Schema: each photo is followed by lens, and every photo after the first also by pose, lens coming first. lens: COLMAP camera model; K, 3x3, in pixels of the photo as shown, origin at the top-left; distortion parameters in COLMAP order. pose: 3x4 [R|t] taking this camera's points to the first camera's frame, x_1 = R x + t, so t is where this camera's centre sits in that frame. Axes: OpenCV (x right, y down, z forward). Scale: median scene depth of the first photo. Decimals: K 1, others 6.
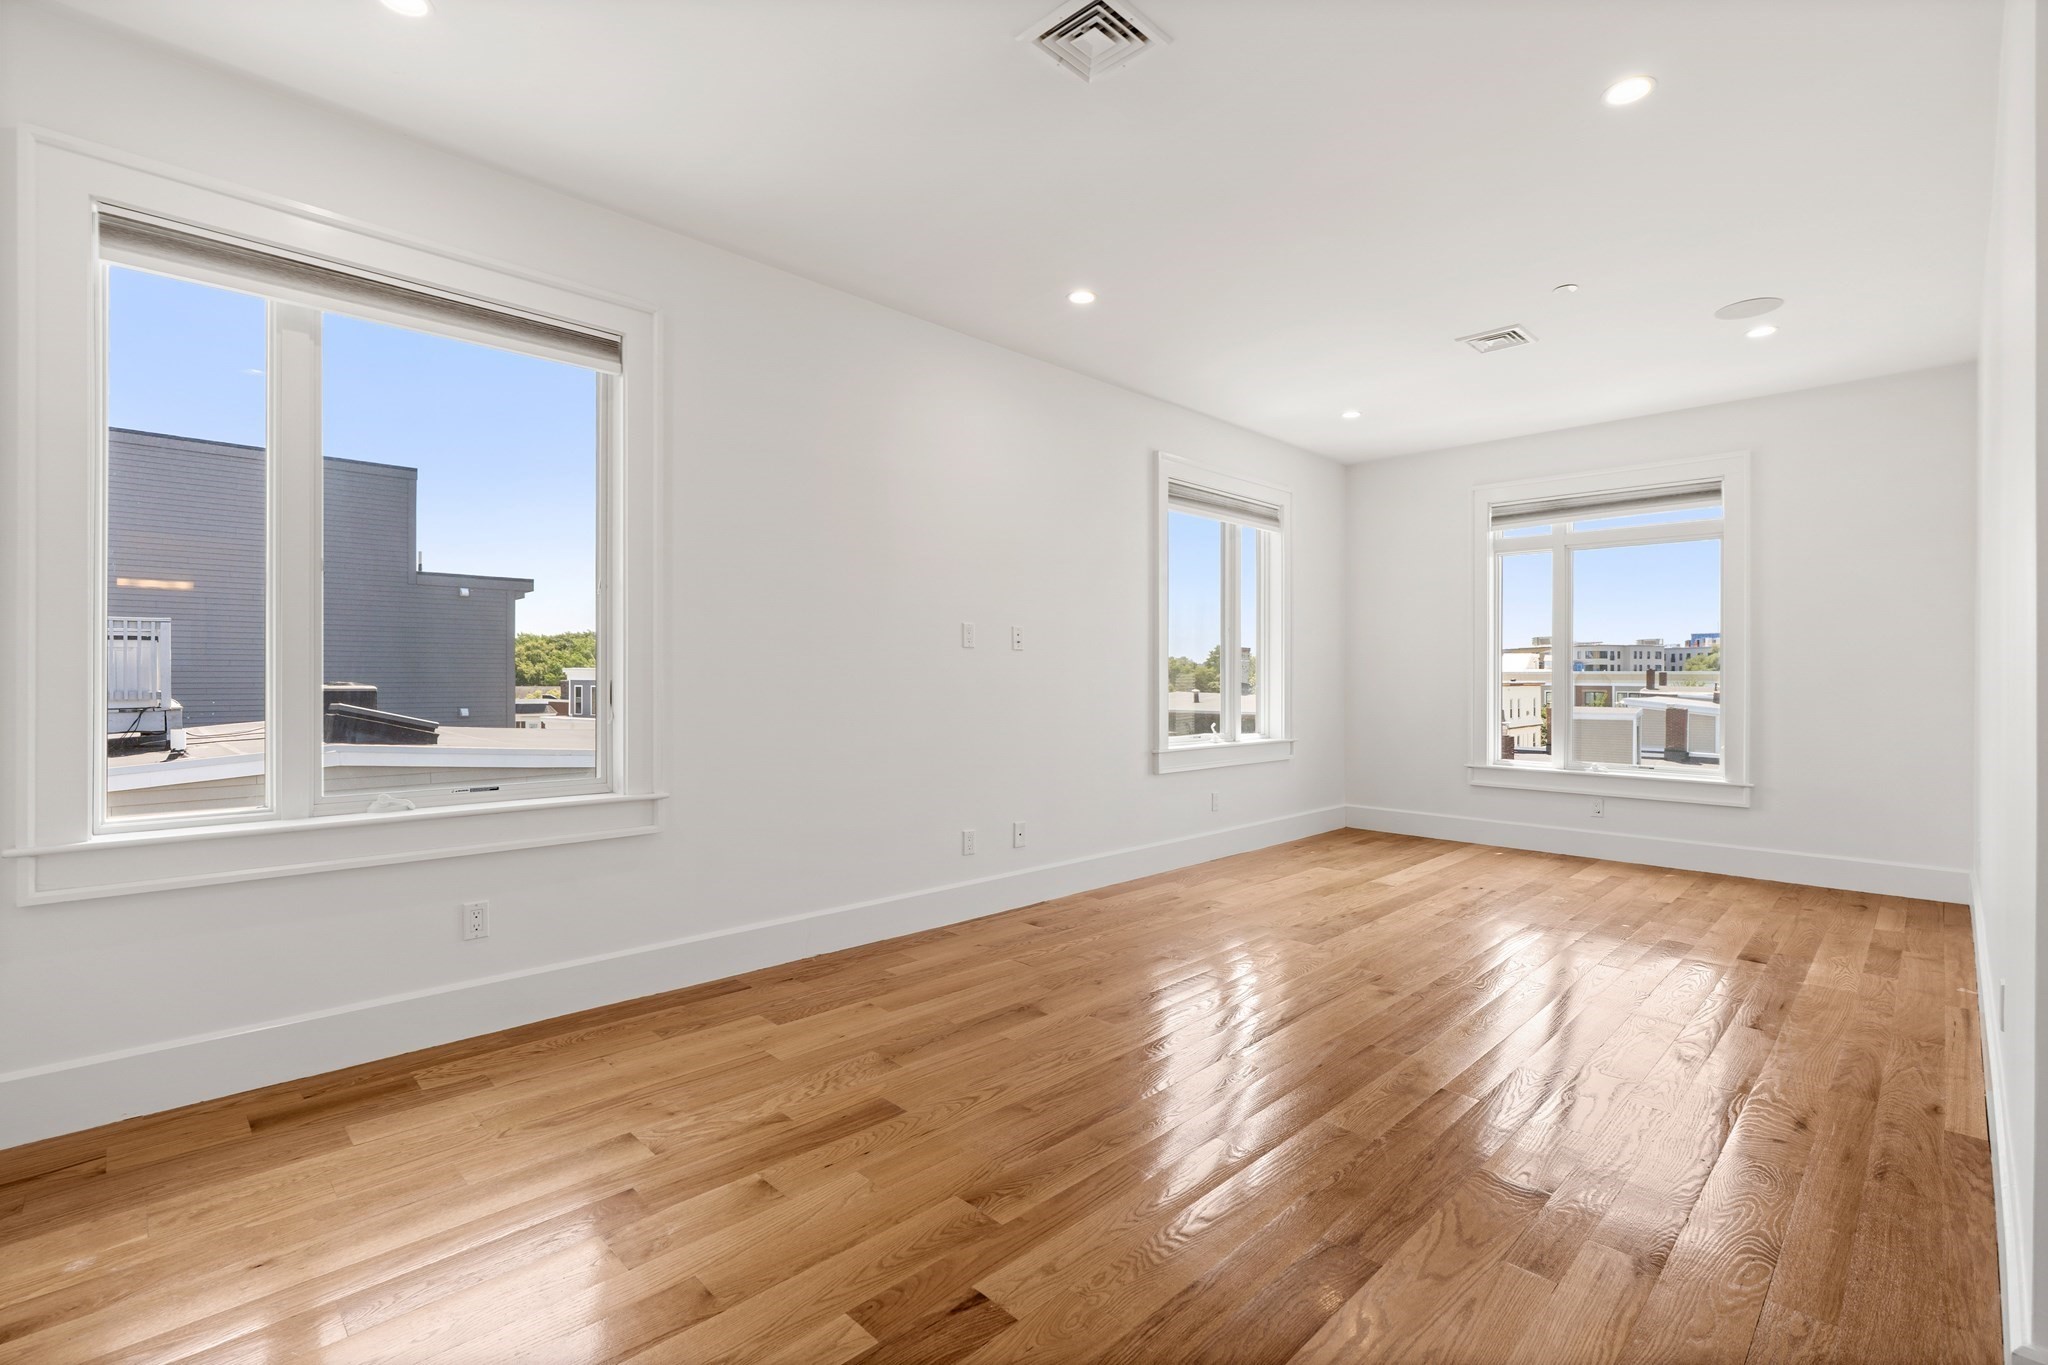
lens RADIAL K [[927.7, 0, 1035.4], [0, 927.7, 673.4], [0, 0, 1]] dist [-0.001549, 0.000009]
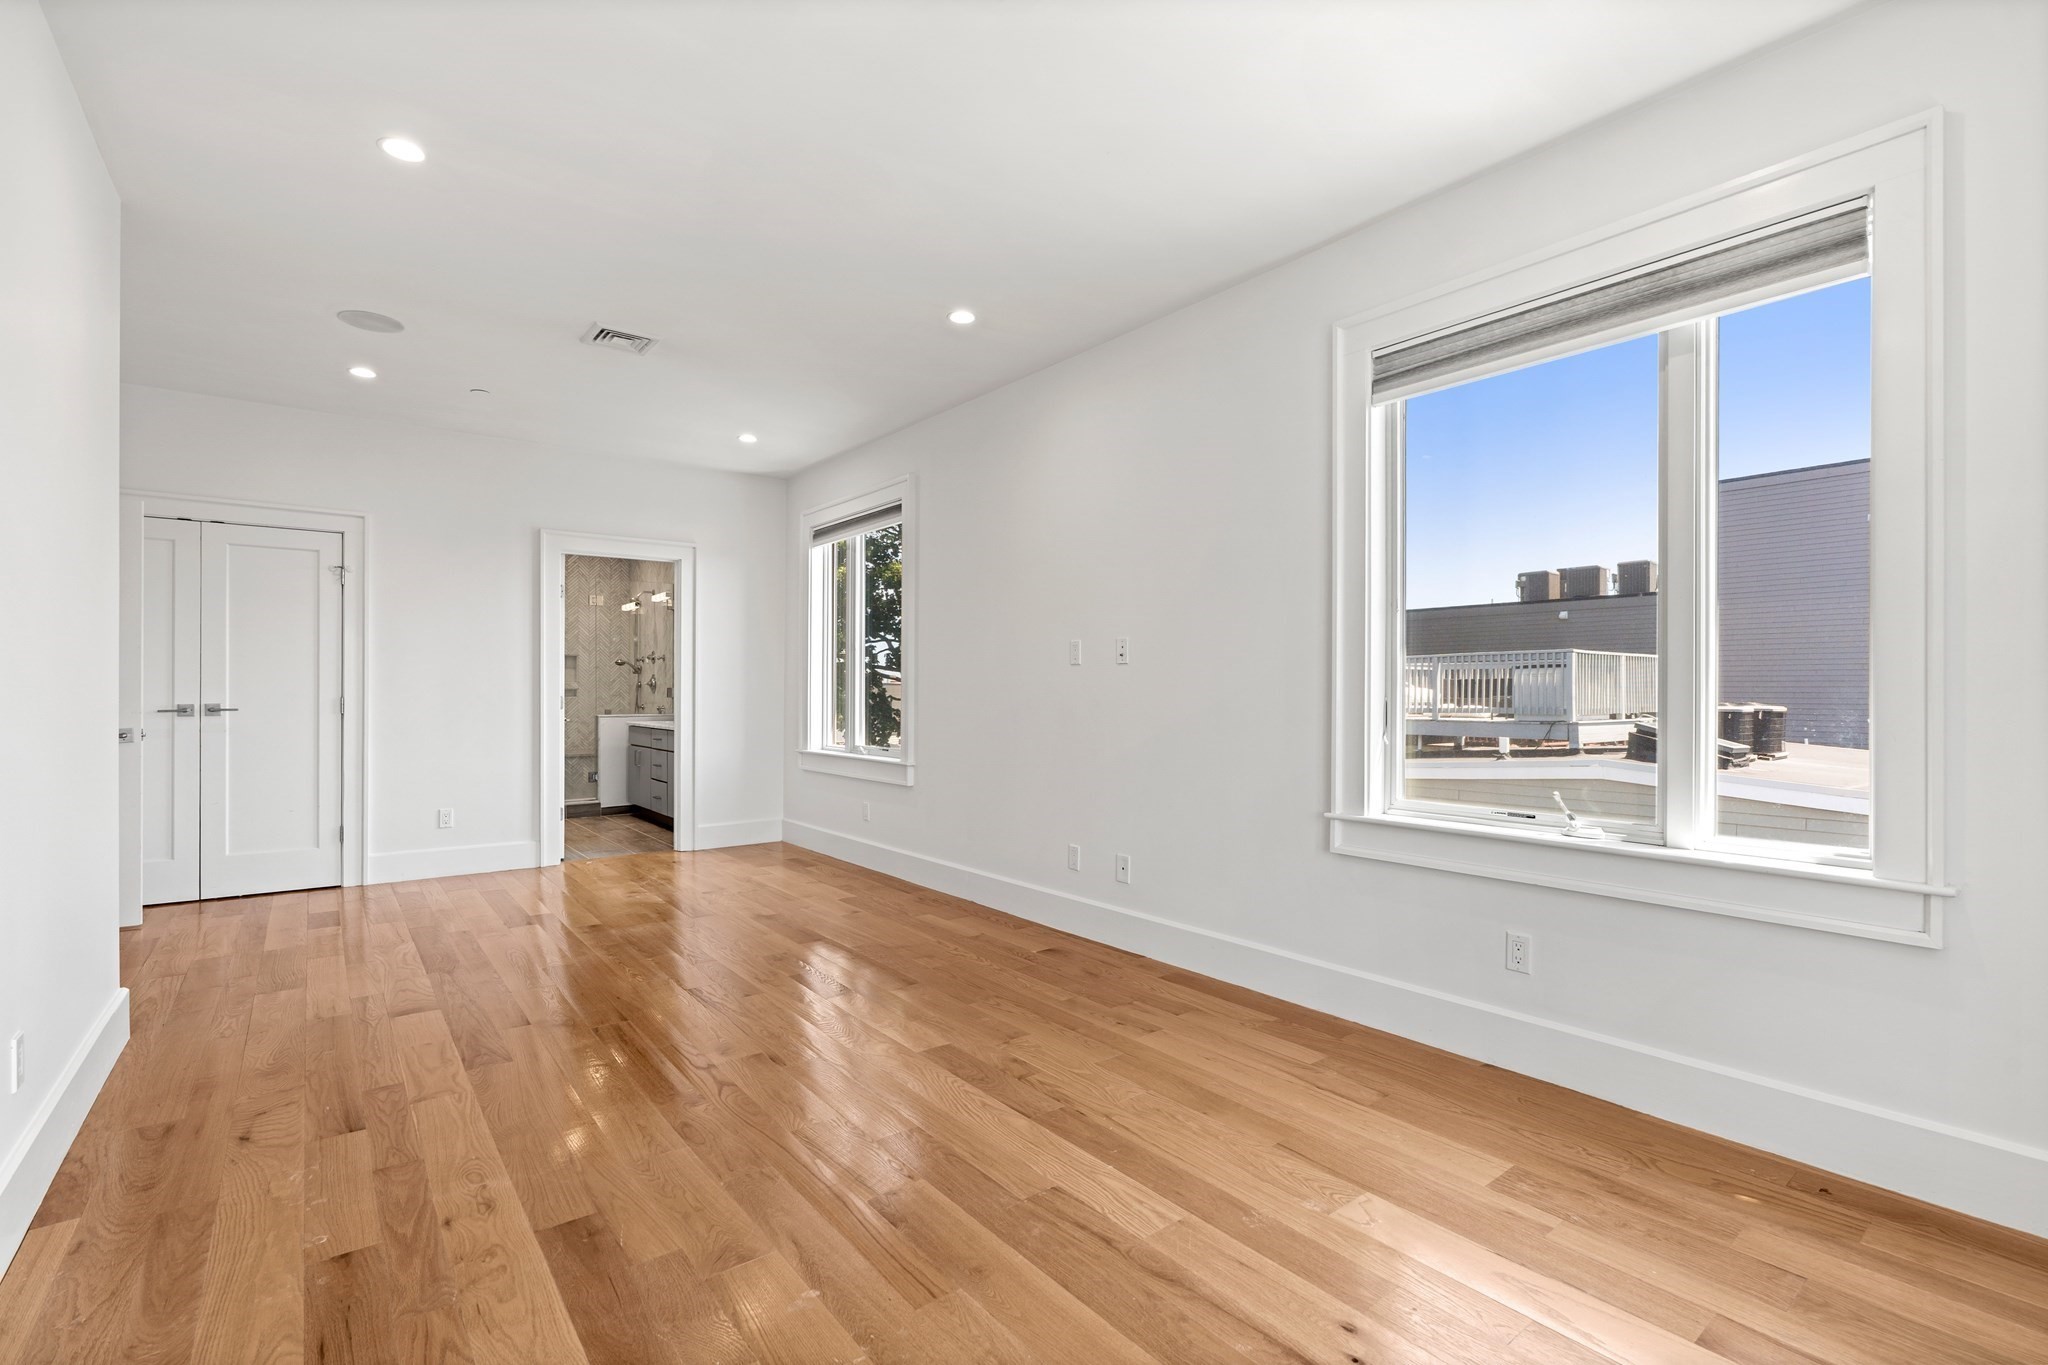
lens RADIAL K [[927.7, 0, 1019.8], [0, 927.7, 690.4], [0, 0, 1]] dist [-0.001549, 0.000009]
pose [[-0.125466, -0.006650, -0.992076, 0.738471], [0.000539, 0.999977, -0.006771, 0.006015], [0.992098, -0.001384, -0.125460, 0.841314]]
